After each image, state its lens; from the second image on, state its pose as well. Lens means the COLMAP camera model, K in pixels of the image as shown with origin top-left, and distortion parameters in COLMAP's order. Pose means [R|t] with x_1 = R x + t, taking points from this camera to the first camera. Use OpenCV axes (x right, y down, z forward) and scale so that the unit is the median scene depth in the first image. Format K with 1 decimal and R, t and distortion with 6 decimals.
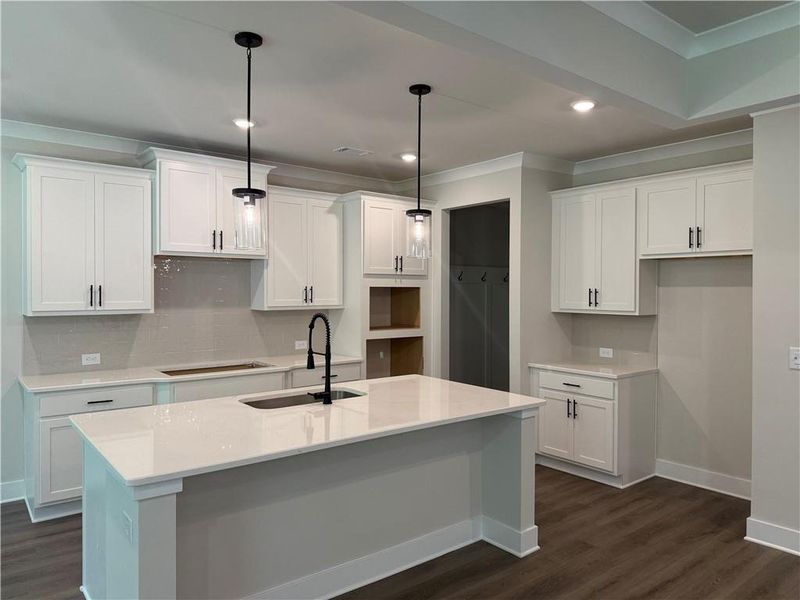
lens RADIAL K [[582.1, 0, 402.0], [0, 582.1, 292.9], [0, 0, 1]] dist [0.051614, -0.056615]
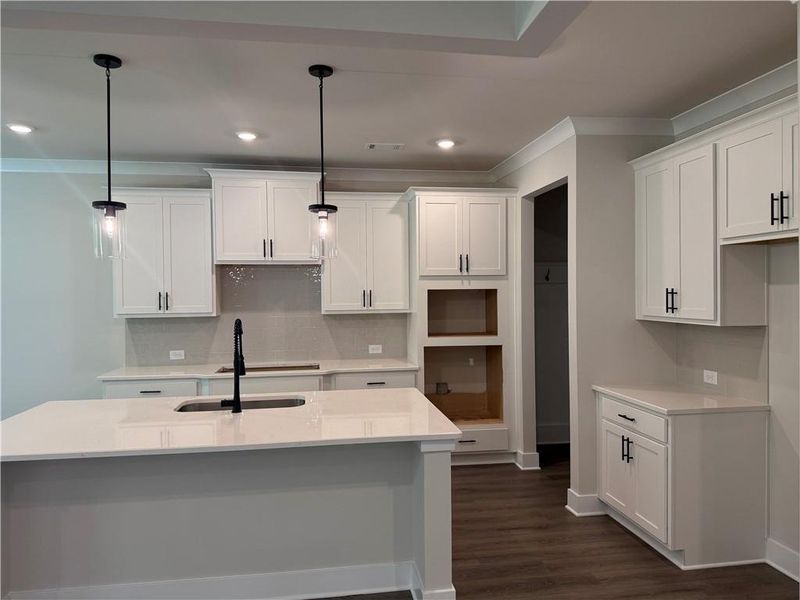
lens RADIAL K [[575.7, 0, 400.0], [0, 575.7, 300.0], [0, 0, 1]] dist [0.047460, -0.049736]
pose [[0.861676, -0.004088, -0.507442, 0.403291], [0.009862, 0.999914, 0.008692, -0.002554], [0.507363, -0.012494, 0.861642, 0.205287]]
